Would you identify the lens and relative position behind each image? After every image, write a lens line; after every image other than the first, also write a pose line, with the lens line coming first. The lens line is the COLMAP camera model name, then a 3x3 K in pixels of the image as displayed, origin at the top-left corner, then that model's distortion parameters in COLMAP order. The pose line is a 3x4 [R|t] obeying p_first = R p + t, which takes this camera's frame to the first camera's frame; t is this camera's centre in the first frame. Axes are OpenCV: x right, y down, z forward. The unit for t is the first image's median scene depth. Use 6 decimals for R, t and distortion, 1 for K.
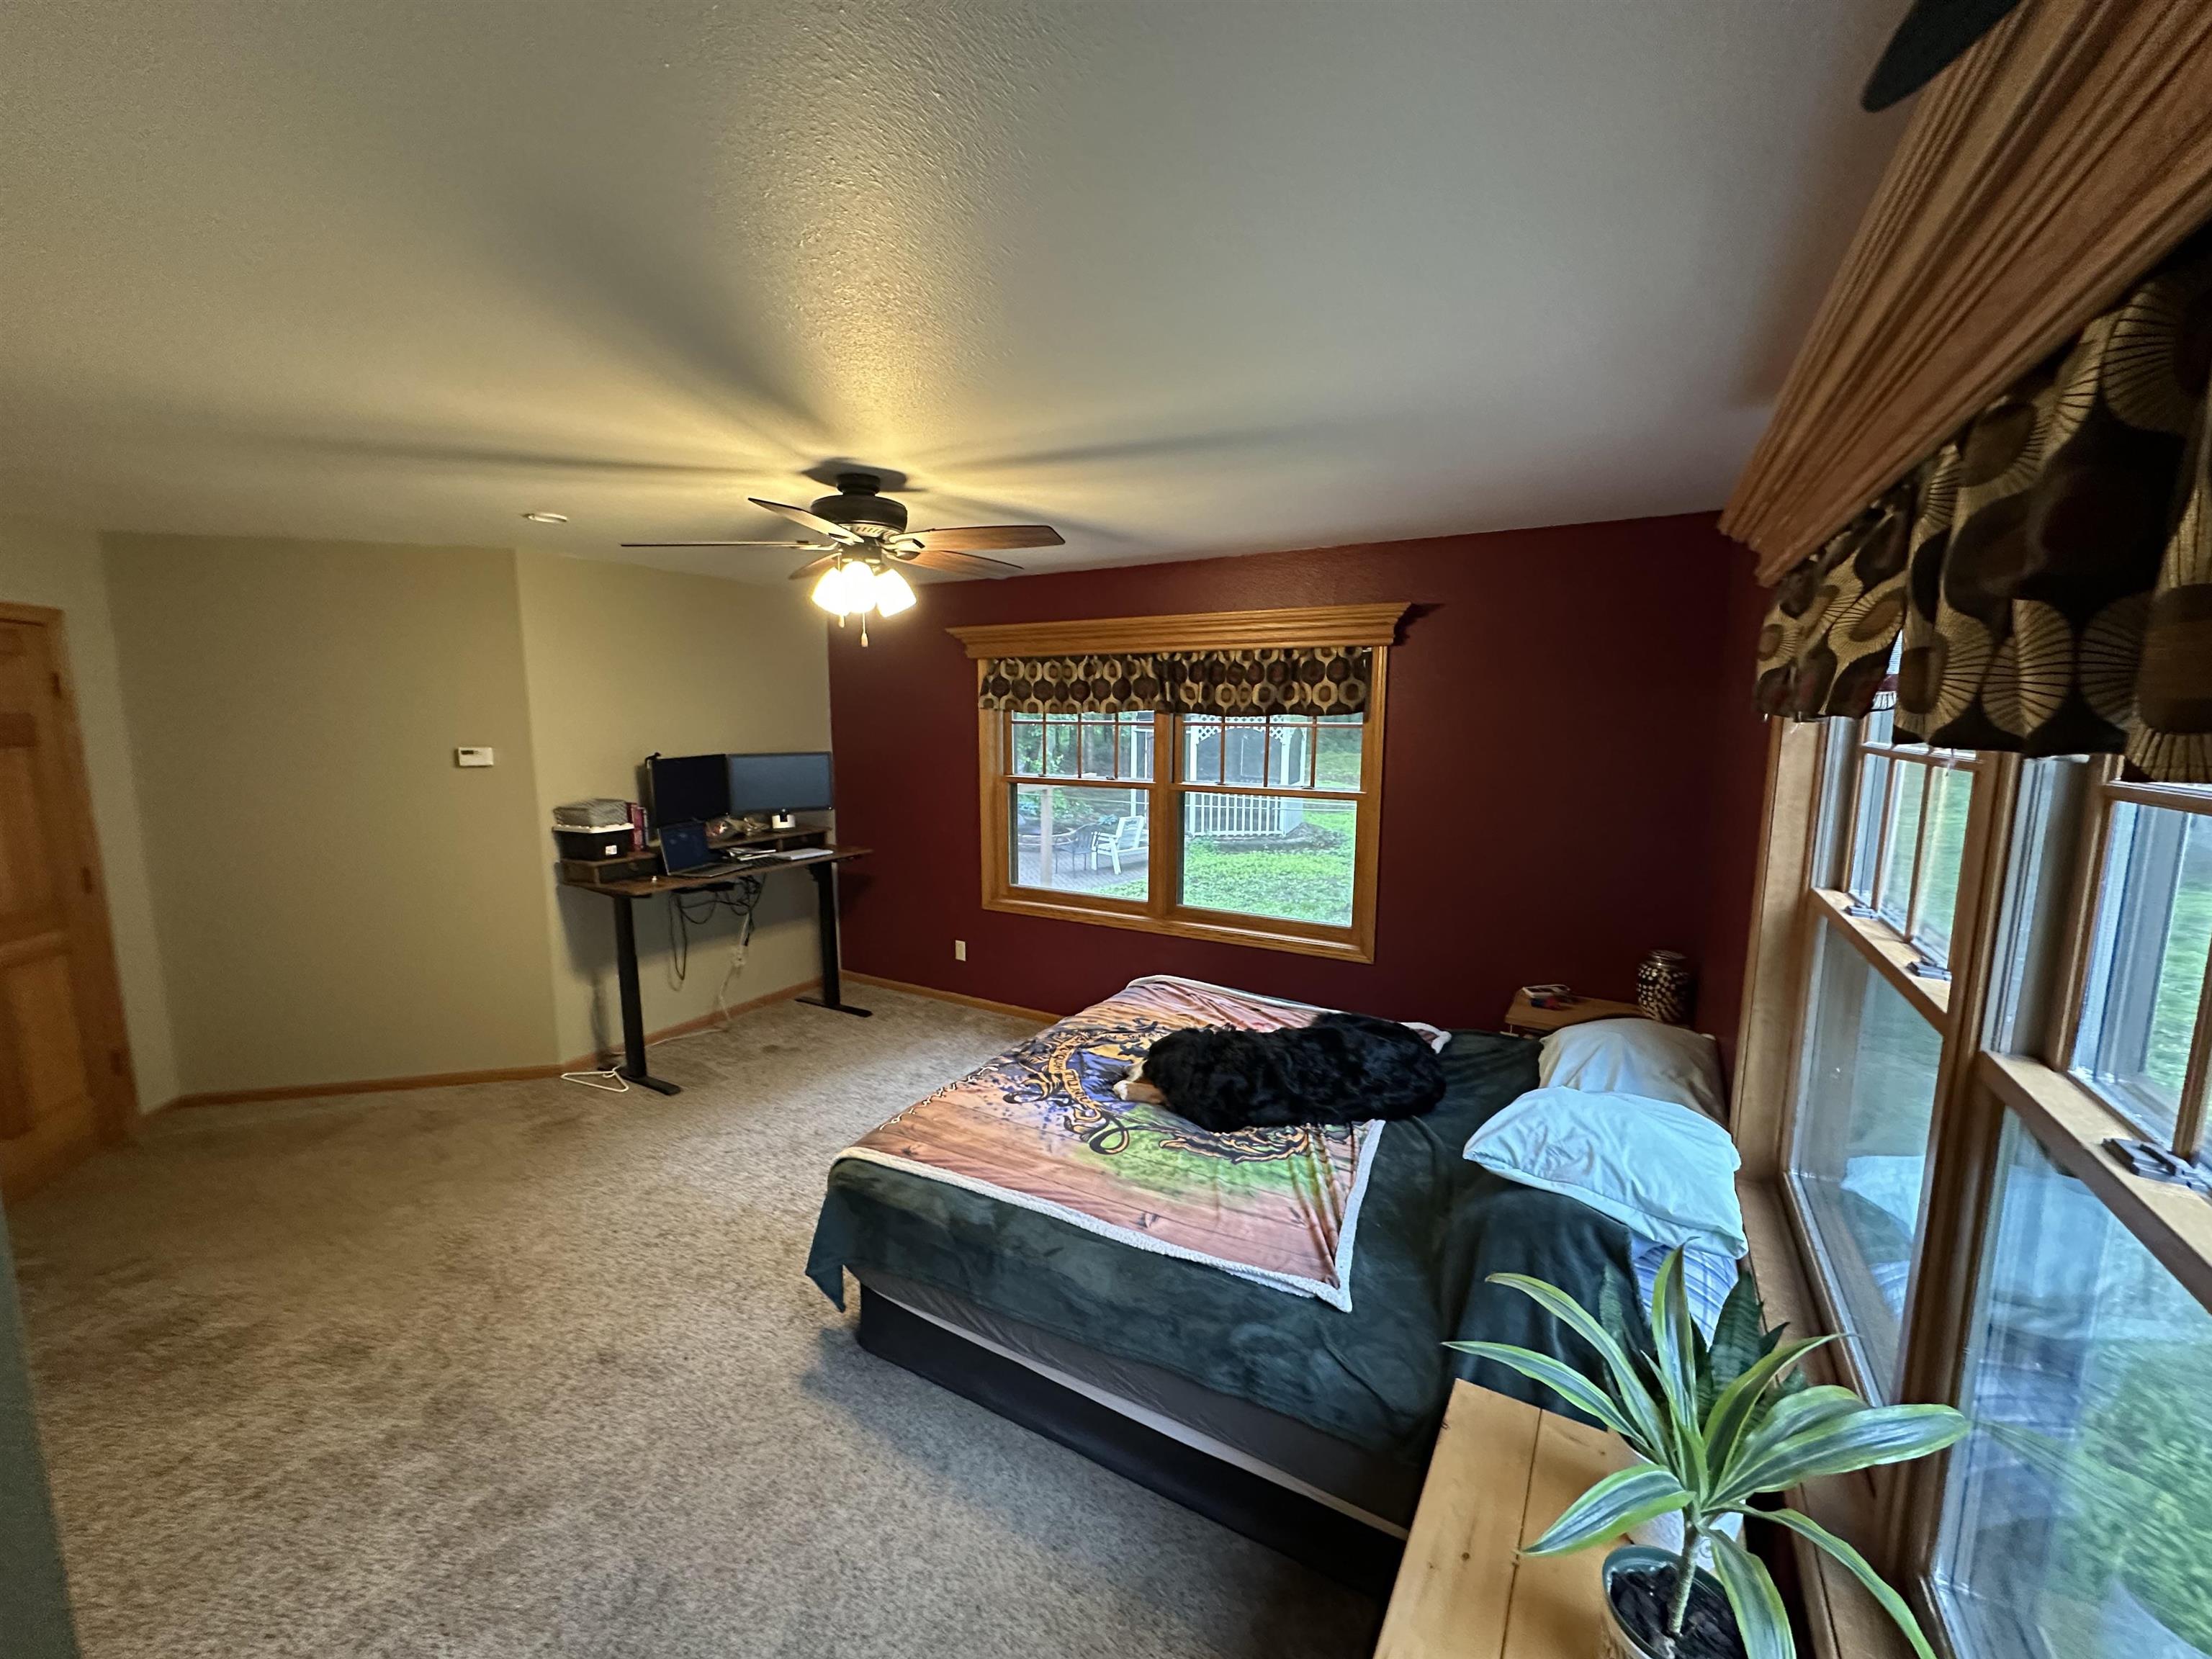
lens RADIAL K [[878.8, 0, 1104.0], [0, 878.8, 836.5], [0, 0, 1]] dist [-0.001728, -0.000302]
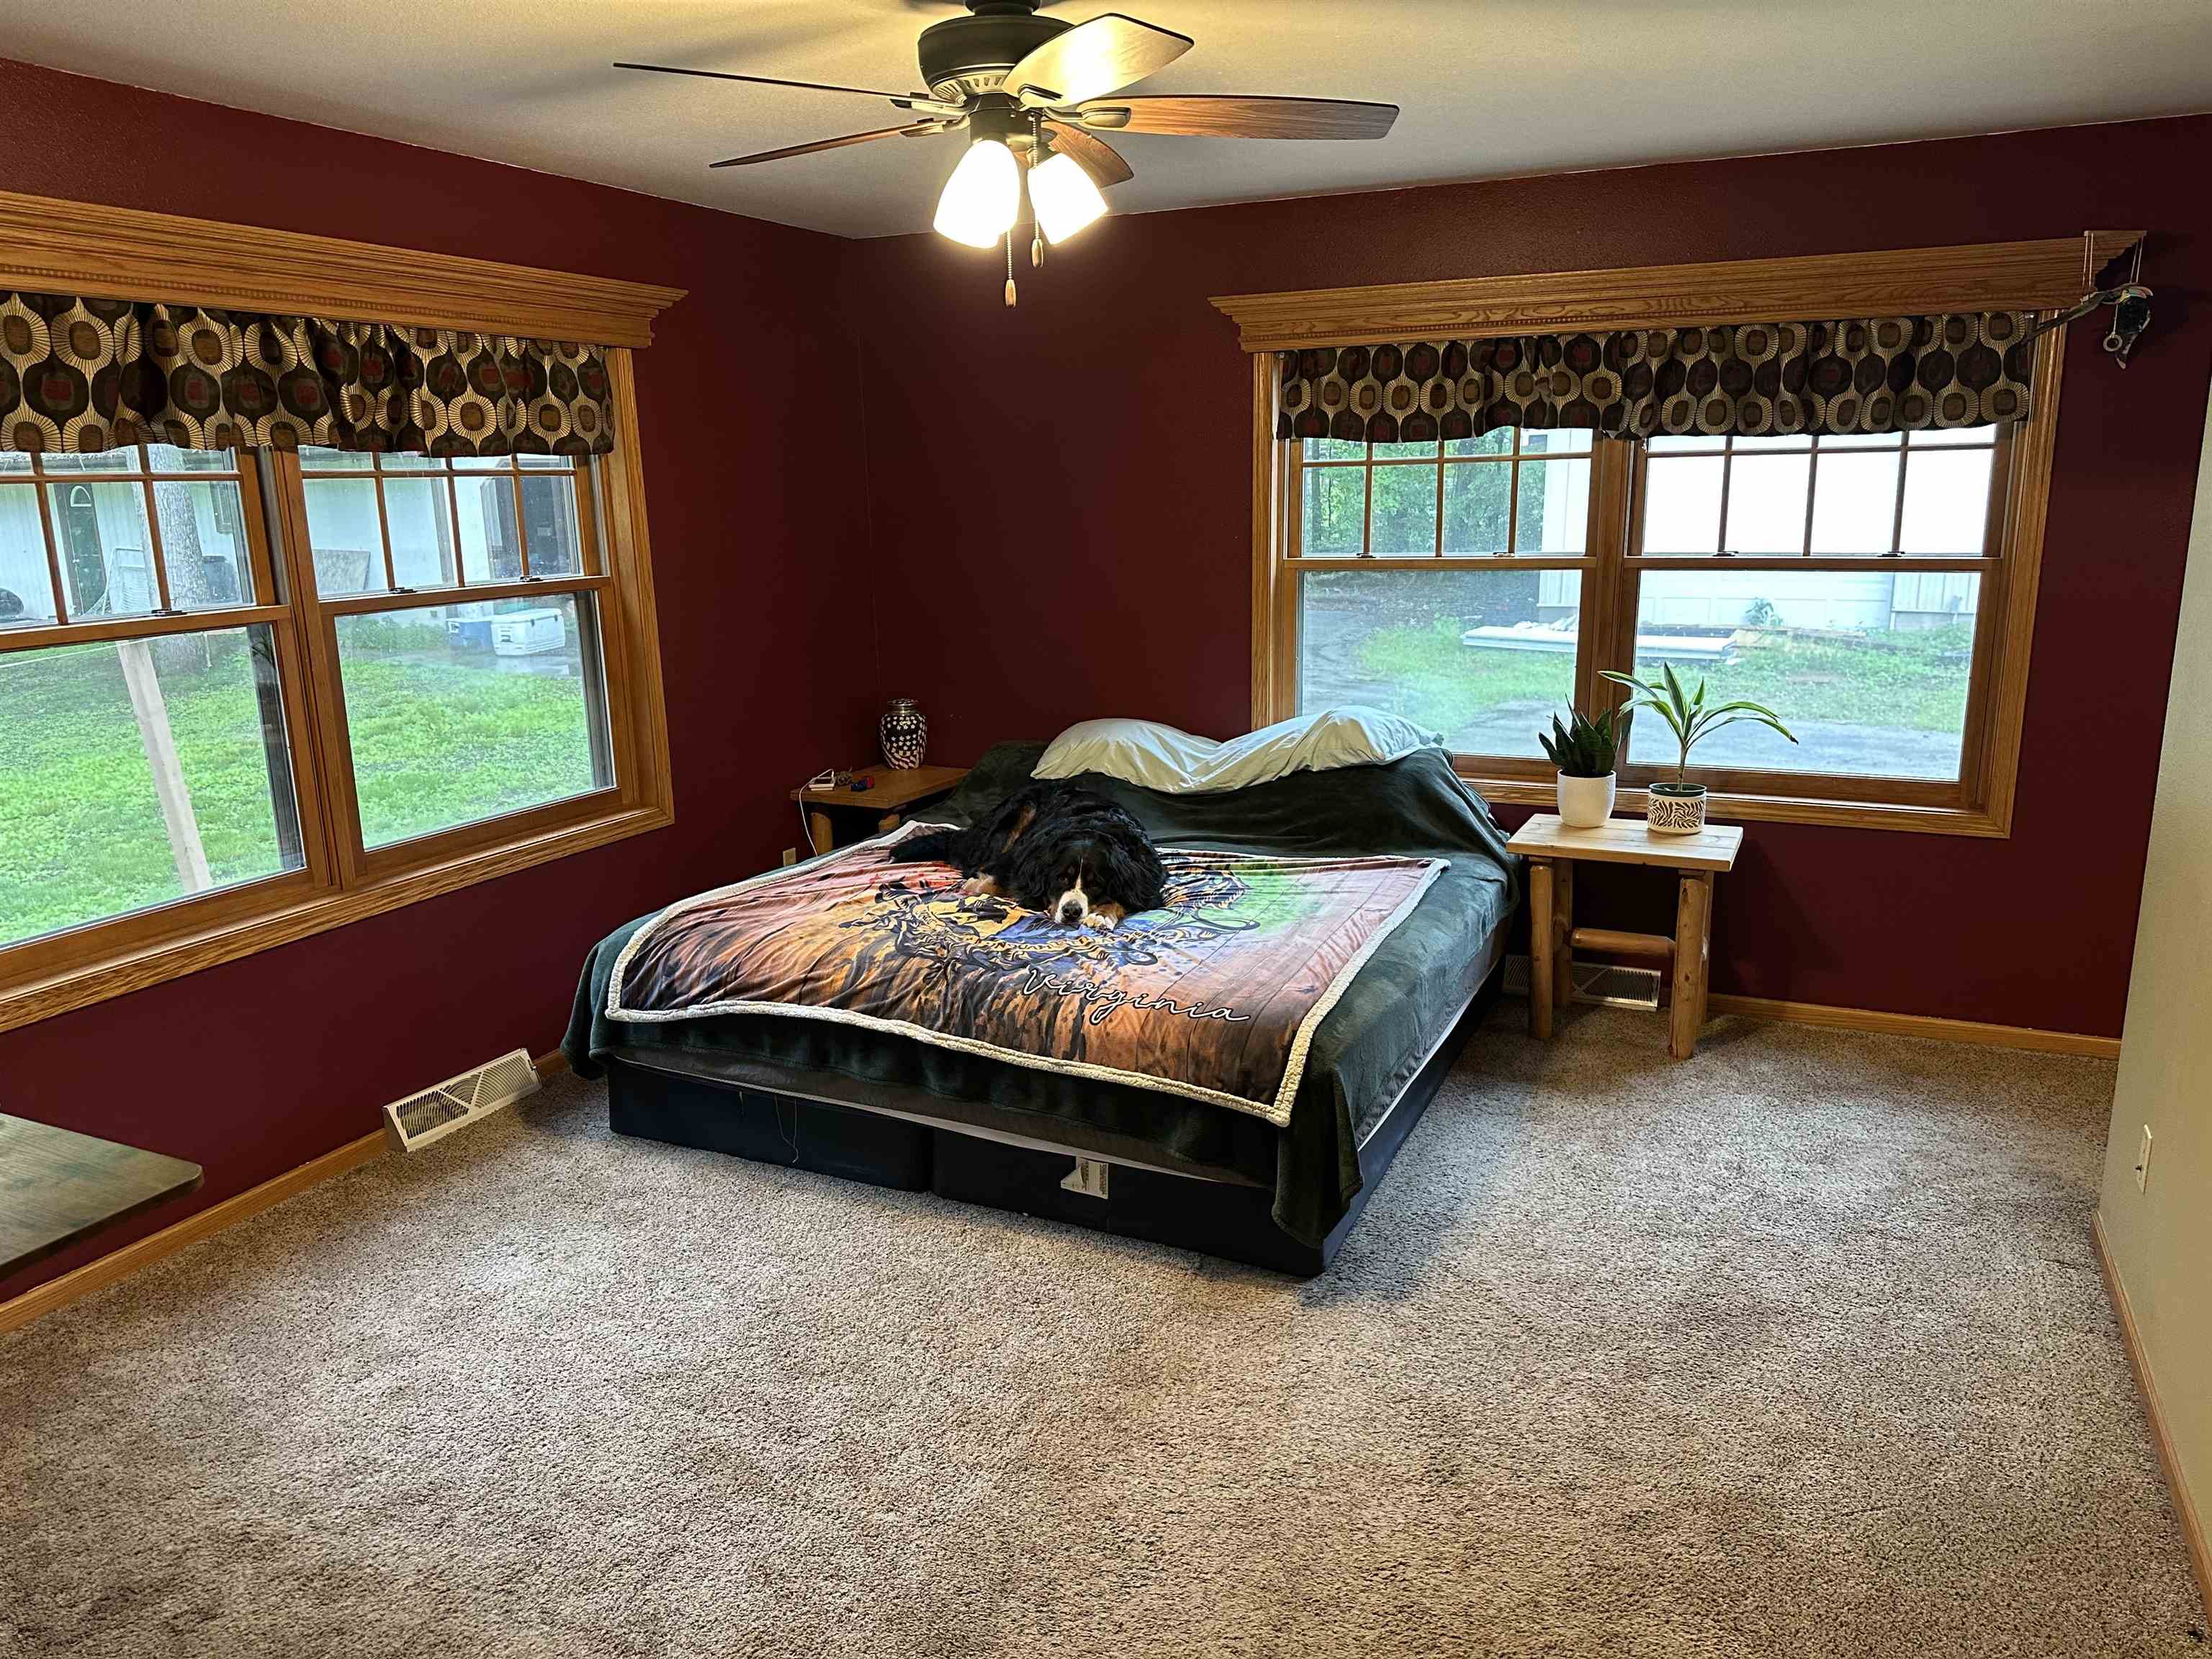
lens RADIAL K [[1542.5, 0, 1102.7], [0, 1542.5, 822.4], [0, 0, 1]] dist [0.093669, -0.121131]
pose [[-0.090312, -0.222743, 0.970685, -1.067733], [0.158552, 0.959021, 0.234818, -0.103568], [-0.983212, 0.175111, -0.051295, 0.852284]]
